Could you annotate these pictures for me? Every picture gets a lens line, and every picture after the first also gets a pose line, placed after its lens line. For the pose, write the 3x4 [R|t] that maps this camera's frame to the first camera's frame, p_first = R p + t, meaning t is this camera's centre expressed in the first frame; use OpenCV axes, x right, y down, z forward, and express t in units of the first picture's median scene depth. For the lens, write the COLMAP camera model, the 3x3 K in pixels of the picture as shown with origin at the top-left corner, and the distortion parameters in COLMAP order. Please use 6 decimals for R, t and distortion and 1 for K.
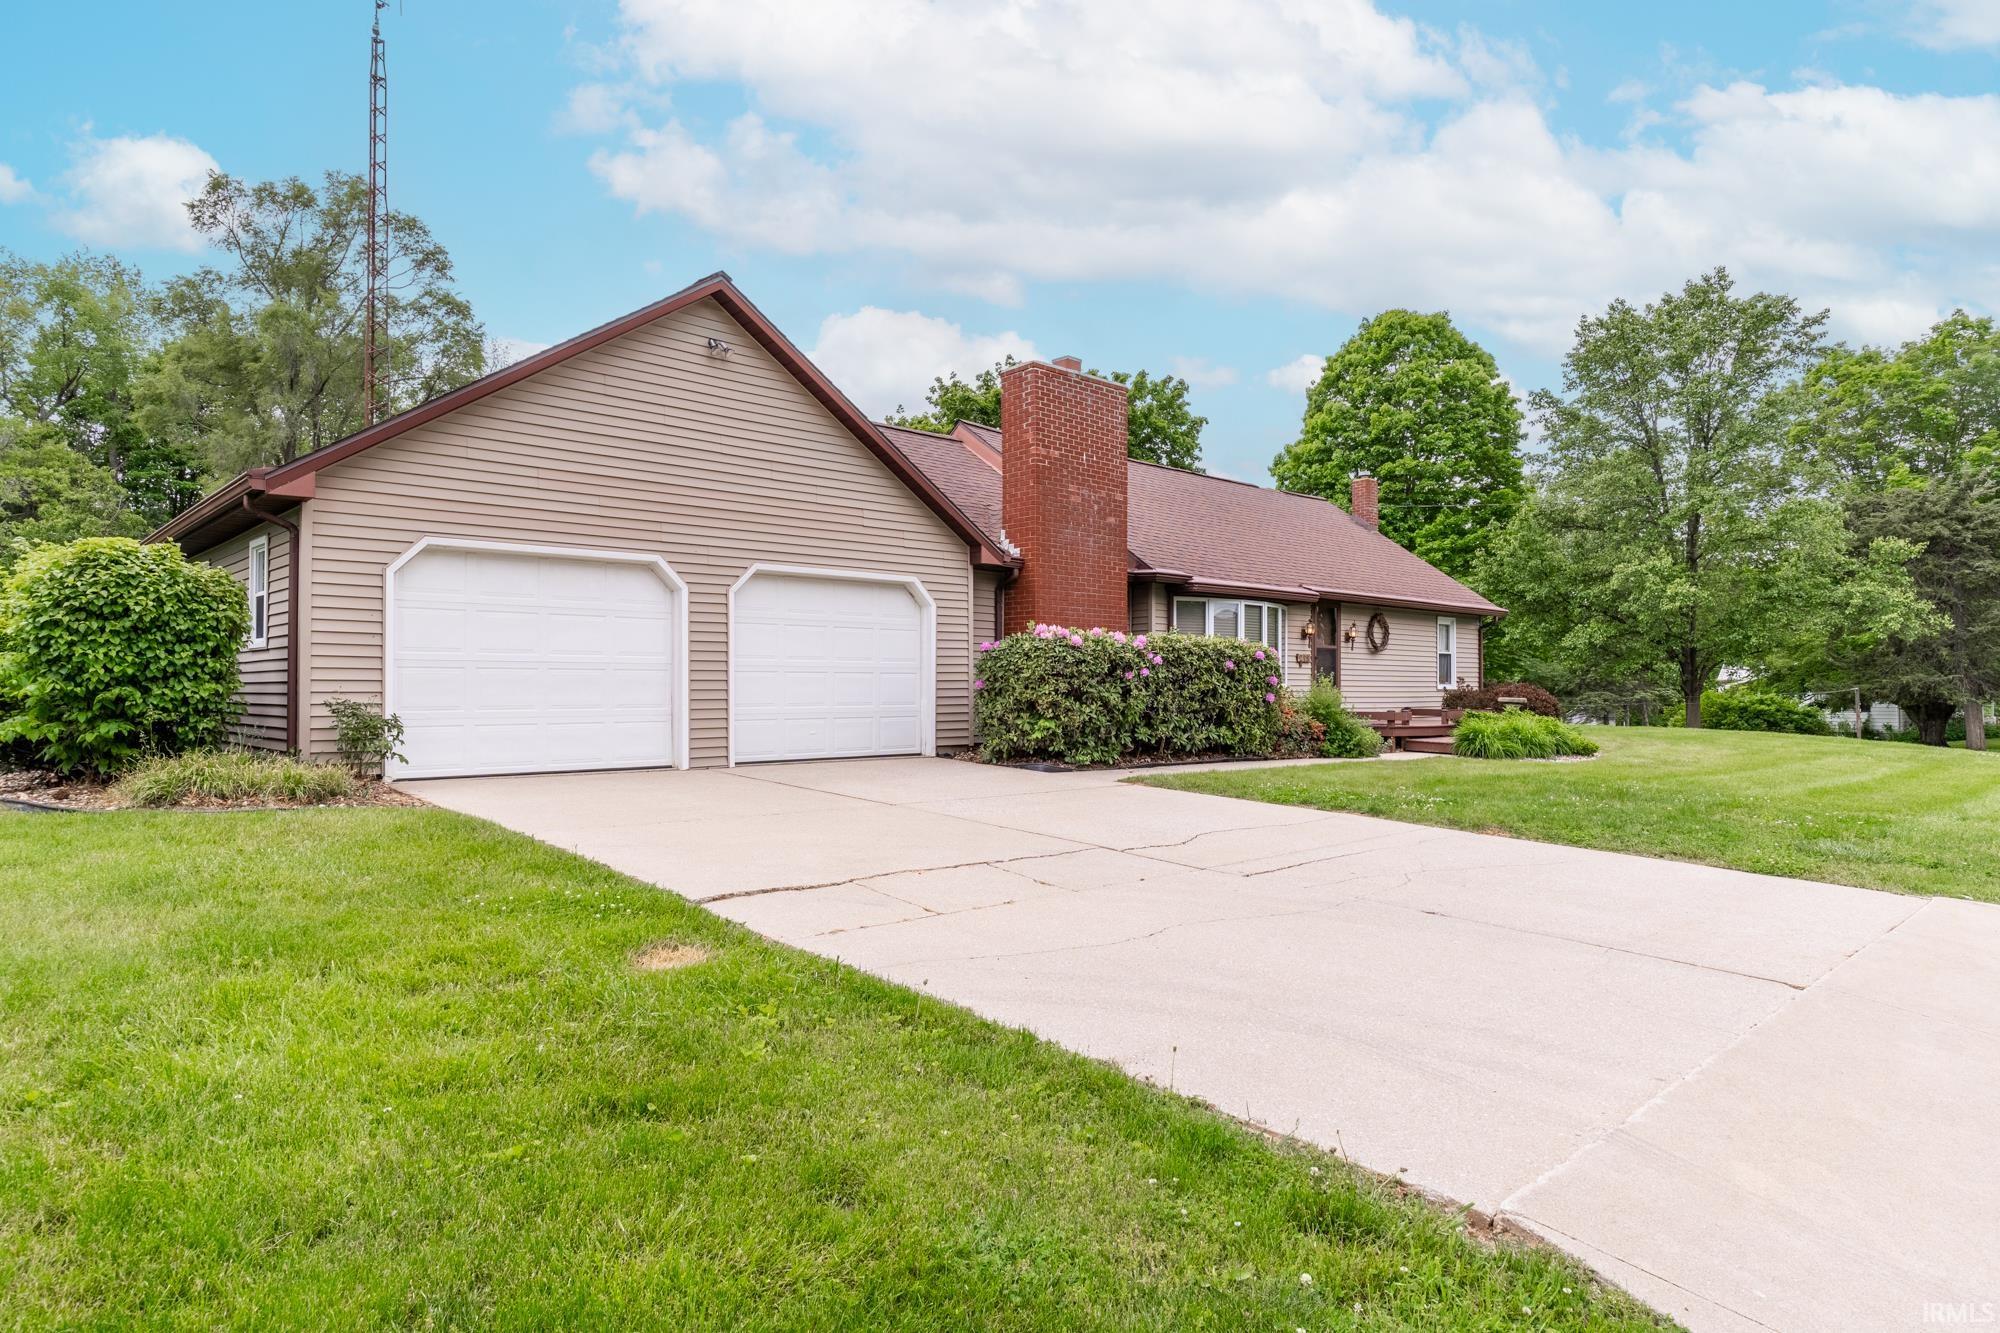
lens RADIAL K [[1139.7, 0, 1001.8], [0, 1139.7, 666.0], [0, 0, 1]] dist [0.008714, 0.000510]
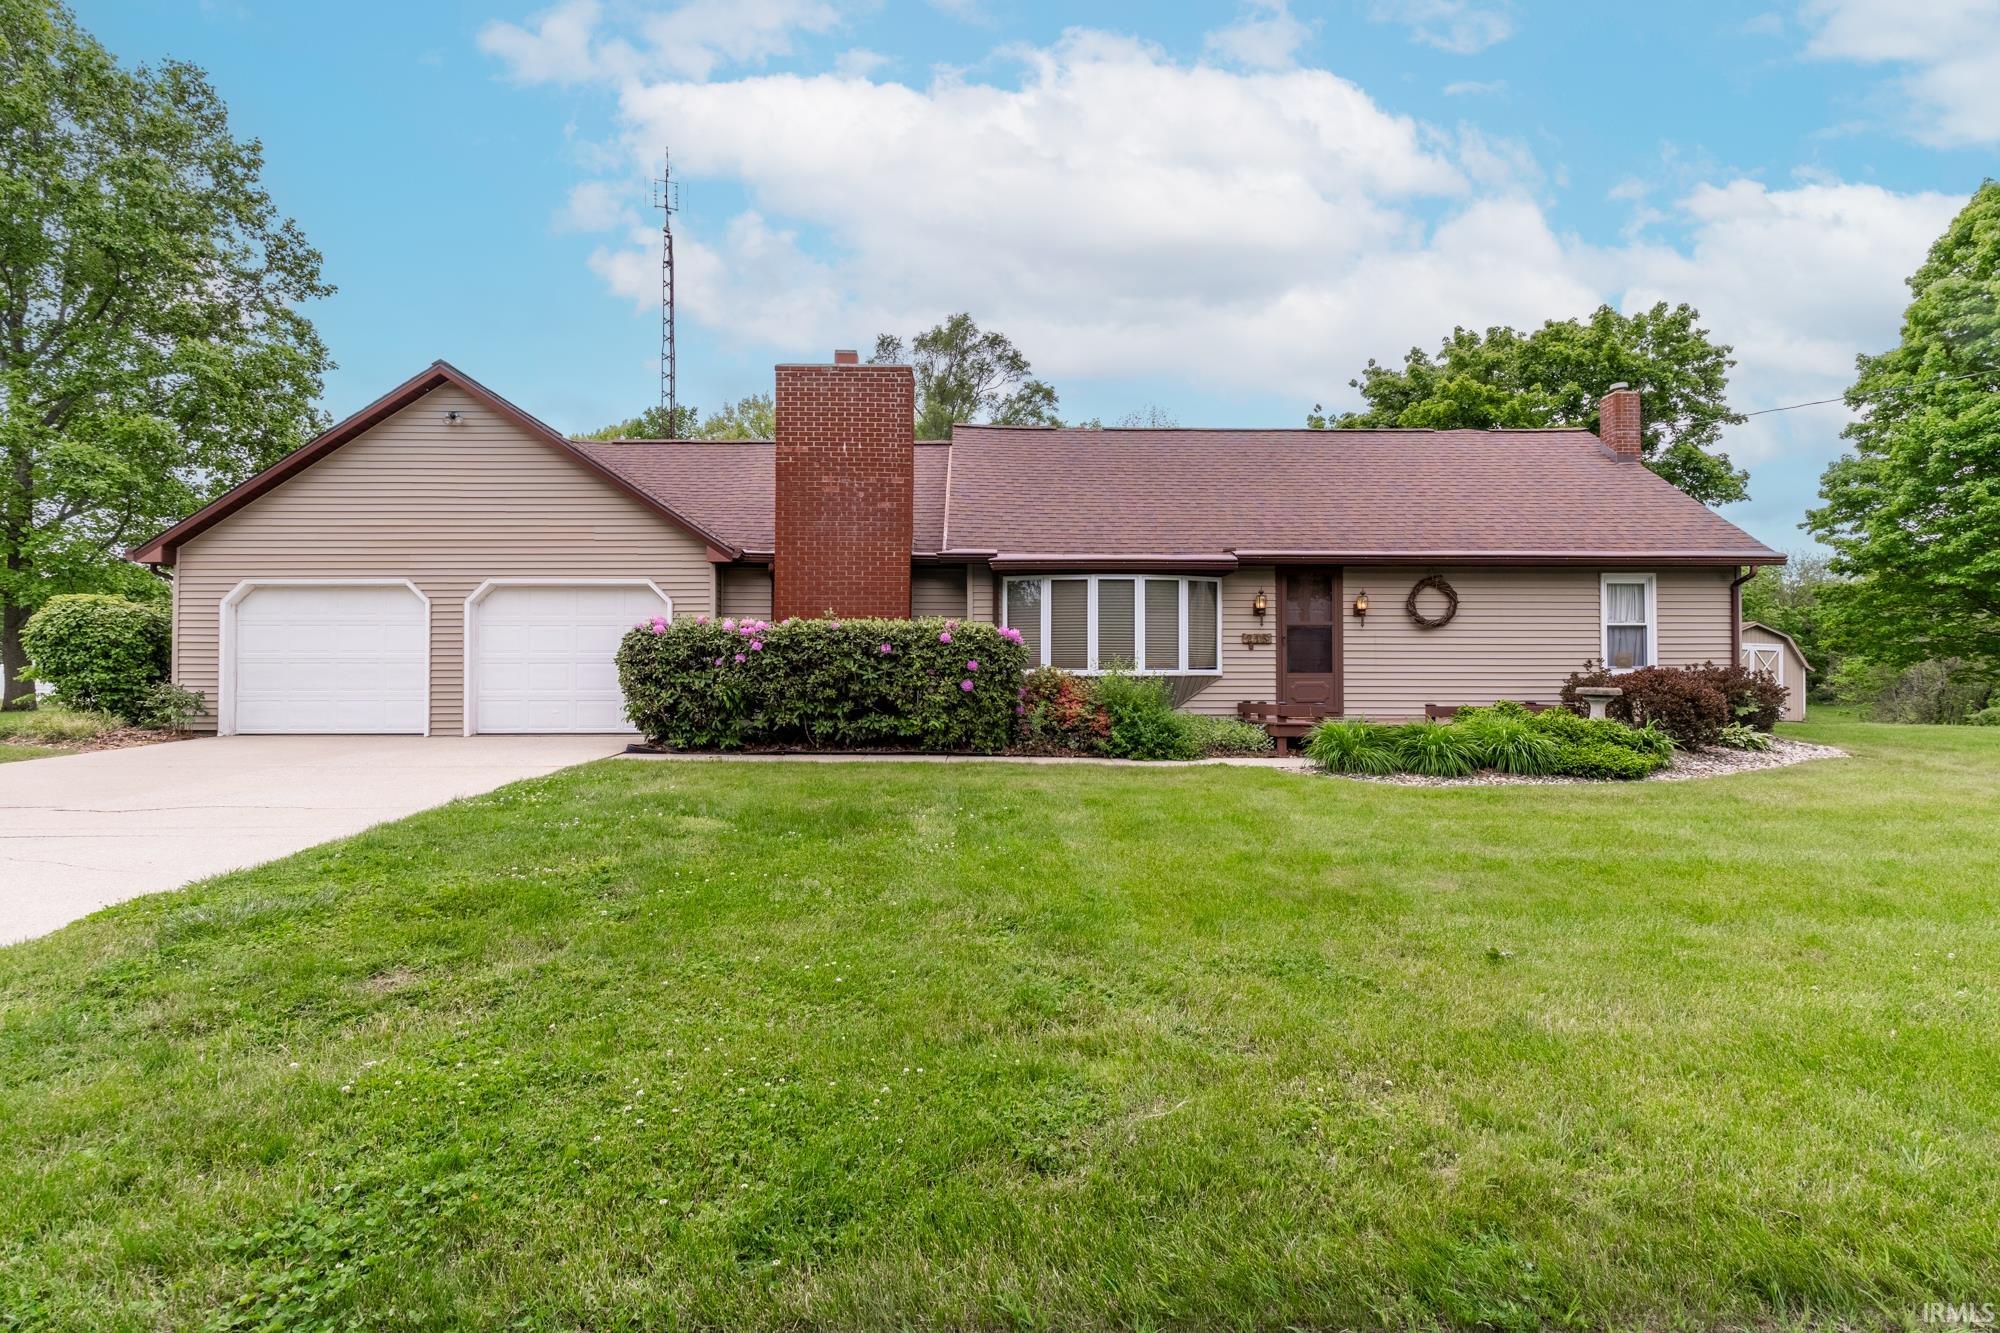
lens RADIAL K [[972.1, 0, 1000.7], [0, 972.1, 678.8], [0, 0, 1]] dist [0.000277, -0.000290]
pose [[0.746371, -0.007242, -0.665491, 0.692065], [0.013691, 0.999896, 0.004473, 0.018782], [0.665389, -0.012450, 0.746393, 0.414874]]
